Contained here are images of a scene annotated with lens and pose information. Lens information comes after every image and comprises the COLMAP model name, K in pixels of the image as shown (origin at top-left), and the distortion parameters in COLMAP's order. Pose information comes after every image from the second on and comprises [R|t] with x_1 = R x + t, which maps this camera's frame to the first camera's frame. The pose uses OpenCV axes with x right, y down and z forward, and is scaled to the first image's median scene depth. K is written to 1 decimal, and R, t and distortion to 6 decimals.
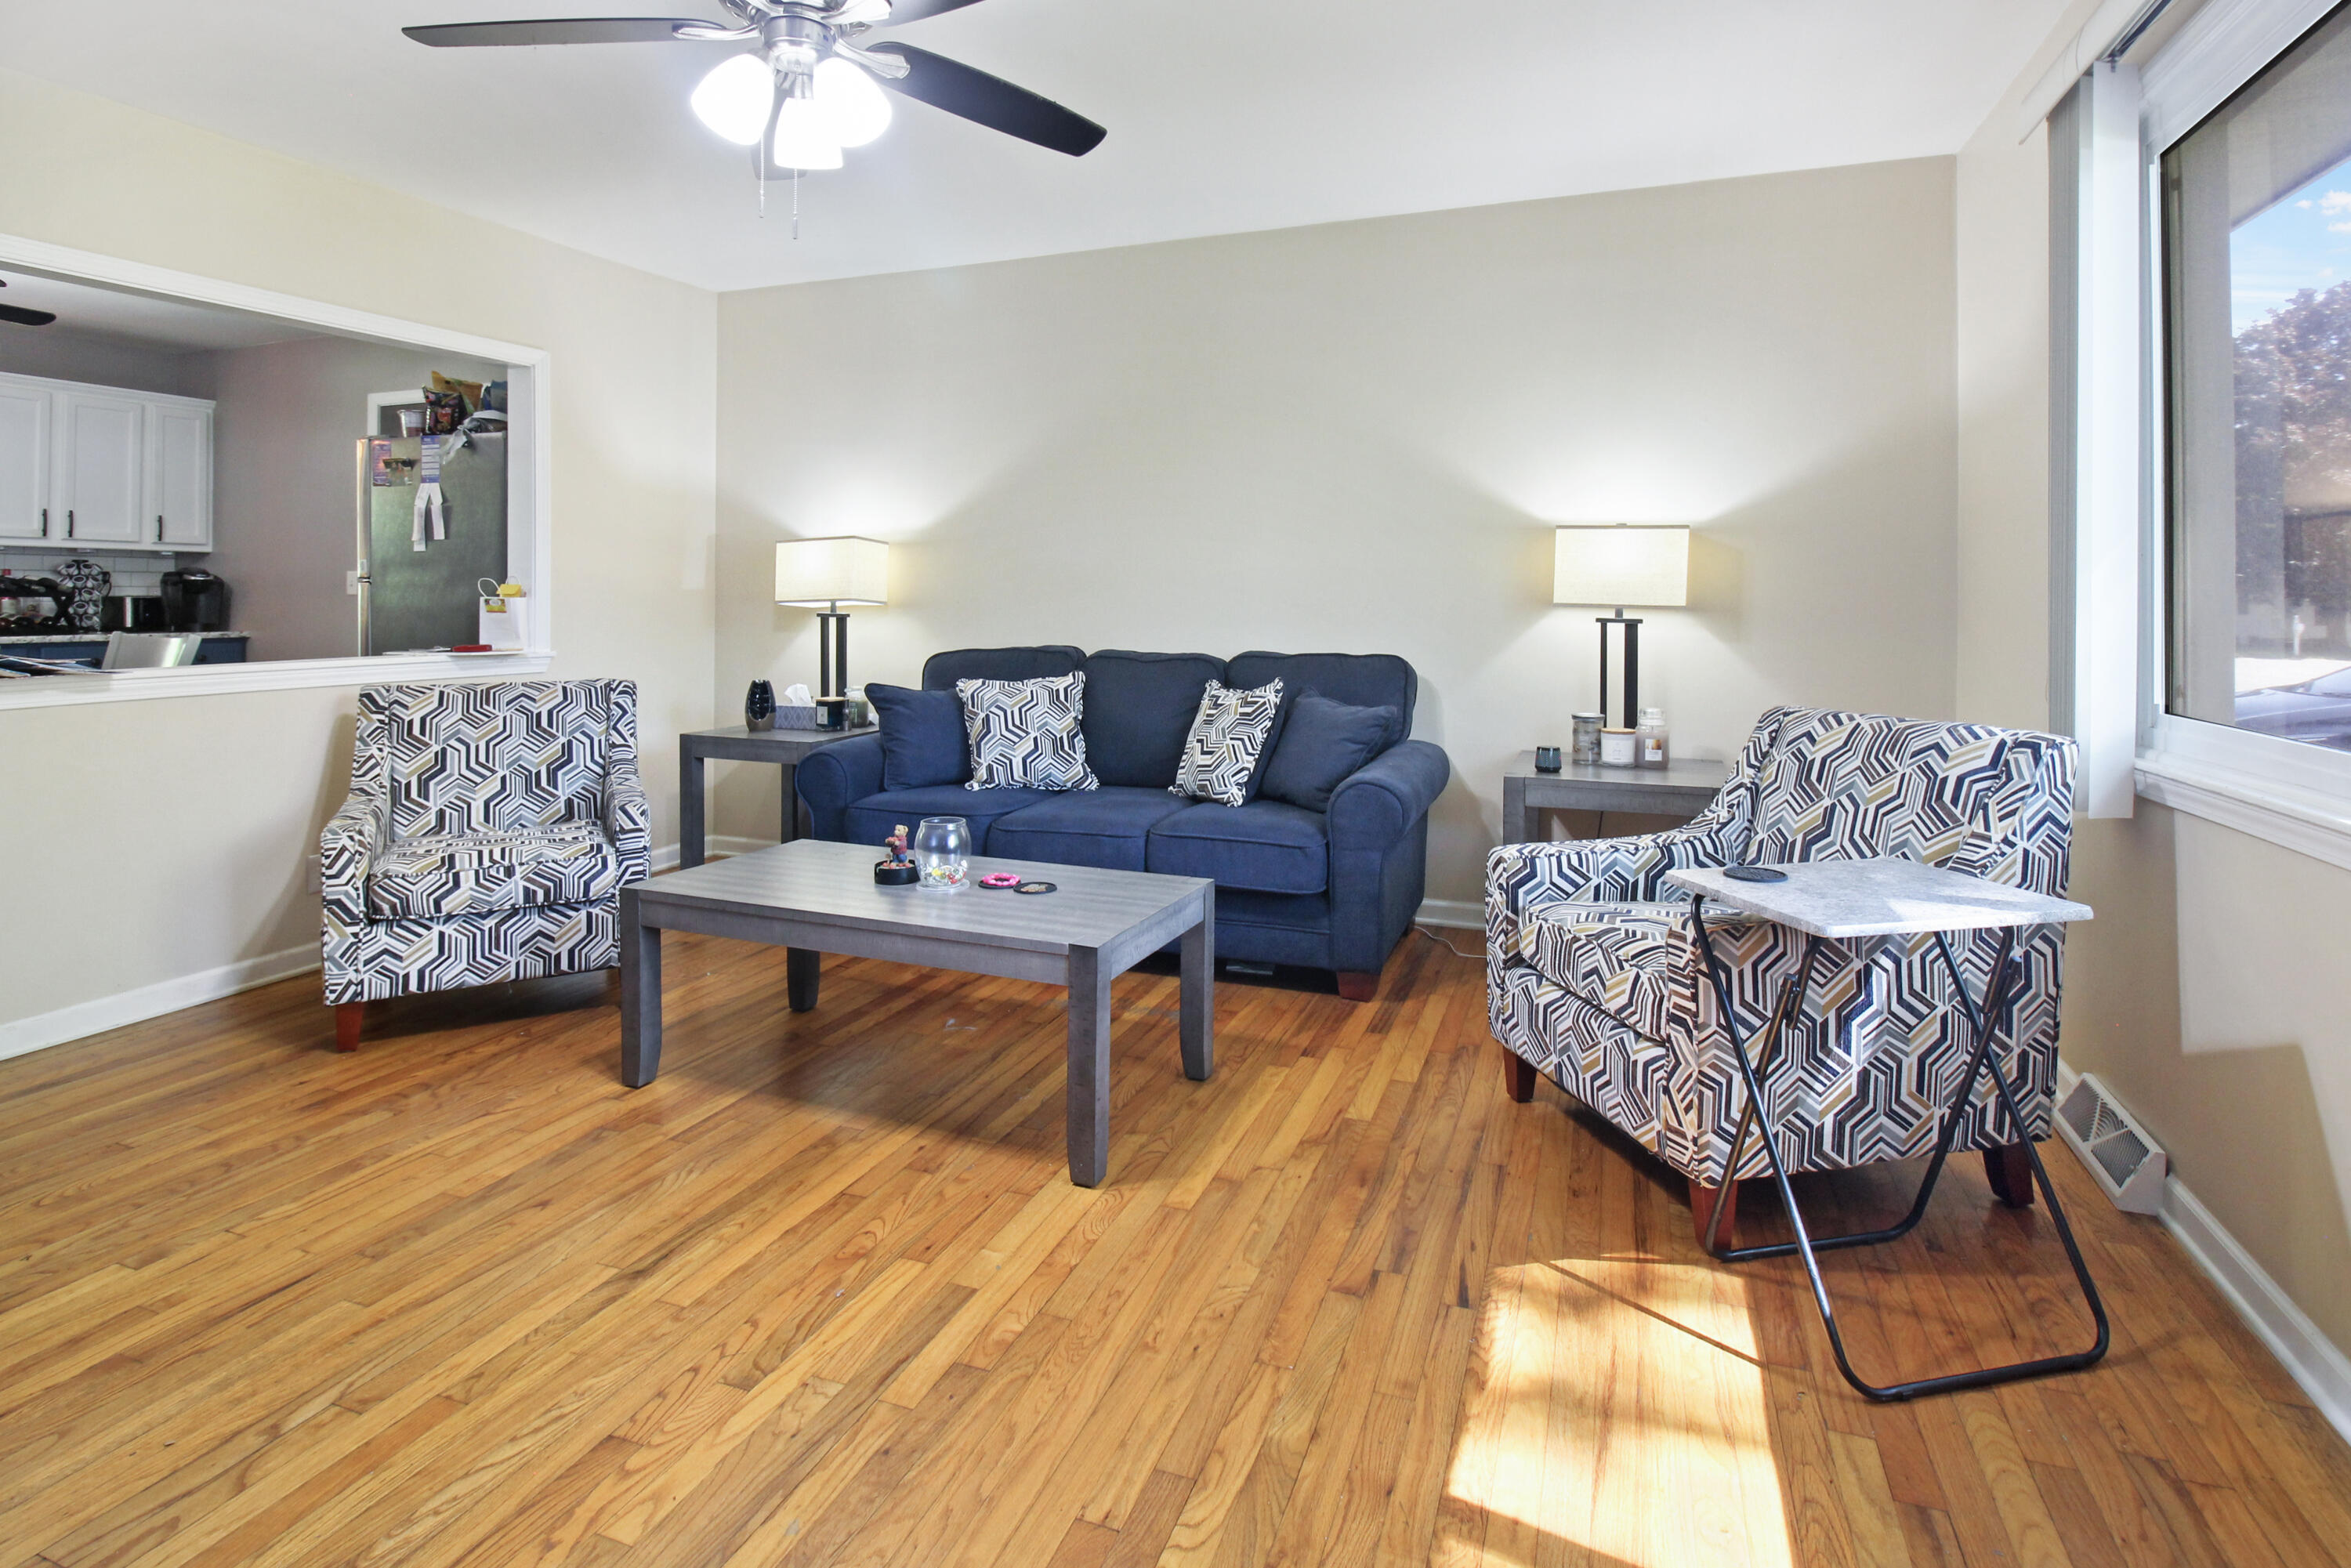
lens RADIAL K [[1178.6, 0, 1174.6], [0, 1178.6, 603.9], [0, 0, 1]] dist [0.001436, -0.011105]
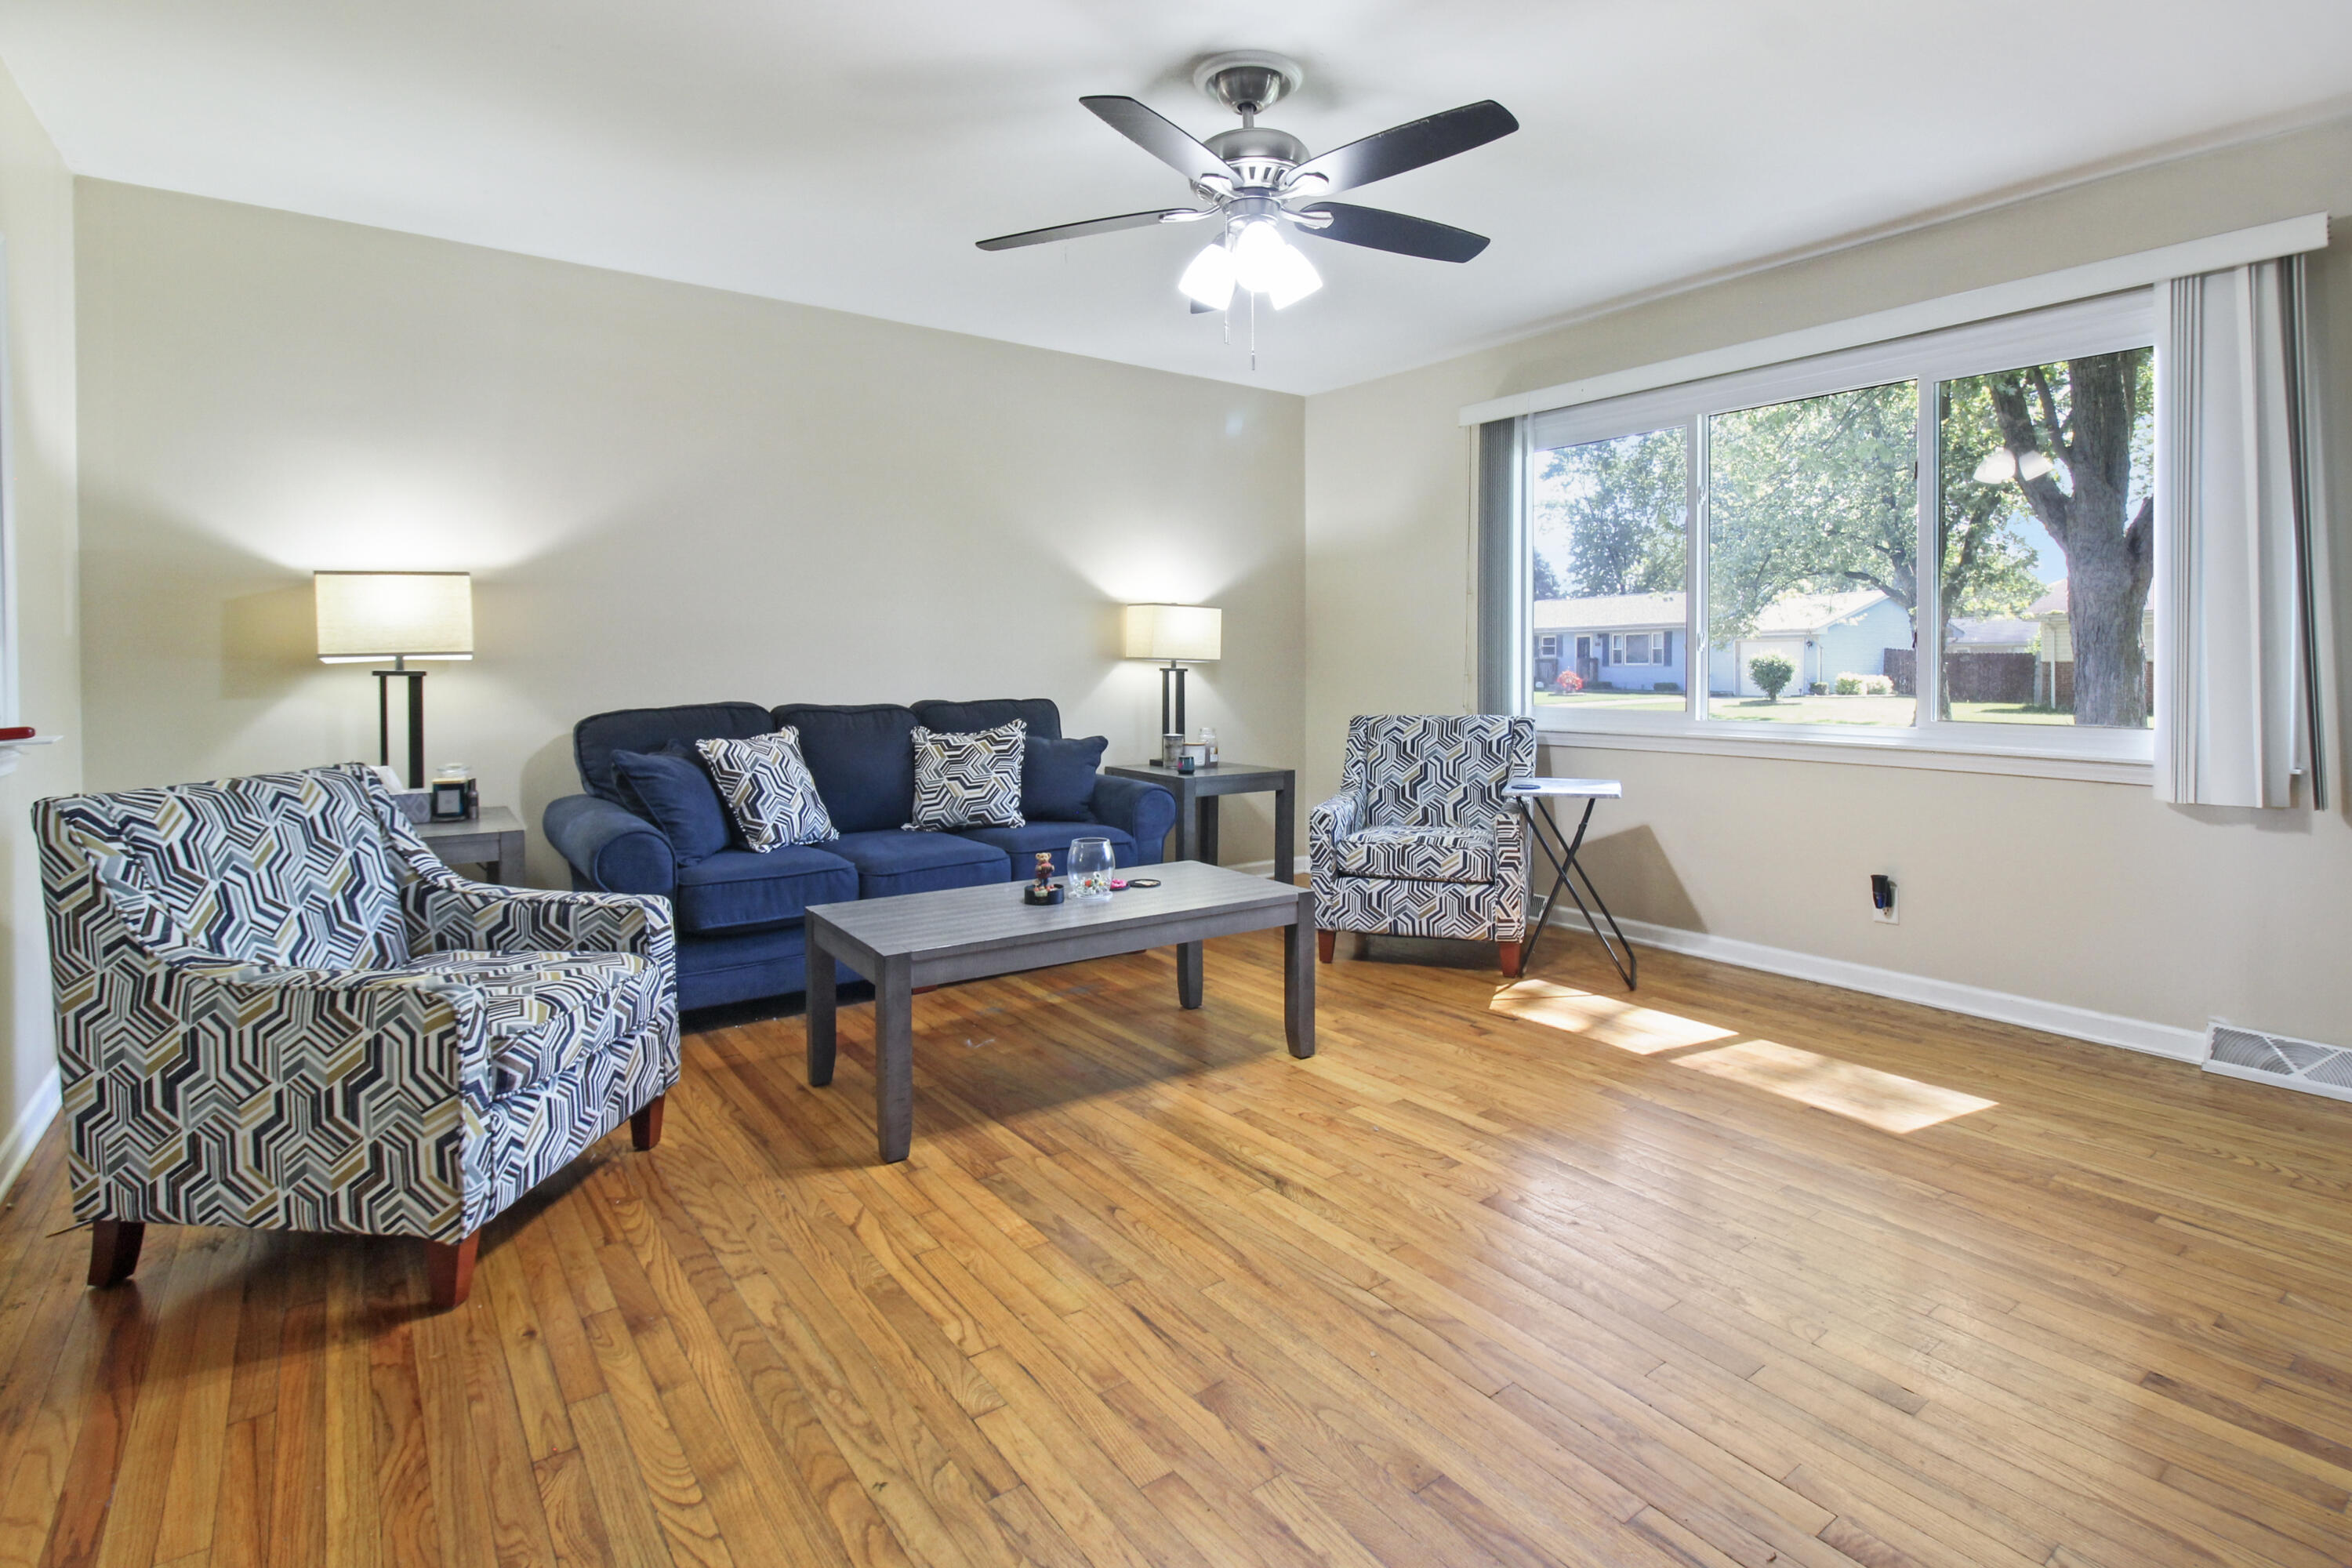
lens RADIAL K [[1155.6, 0, 1174.3], [0, 1155.6, 664.4], [0, 0, 1]] dist [-0.001101, -0.000391]
pose [[0.545340, -0.005566, 0.838196, -0.998823], [-0.000805, 0.999974, 0.007163, -0.003142], [-0.838214, -0.004581, 0.545322, 0.260916]]
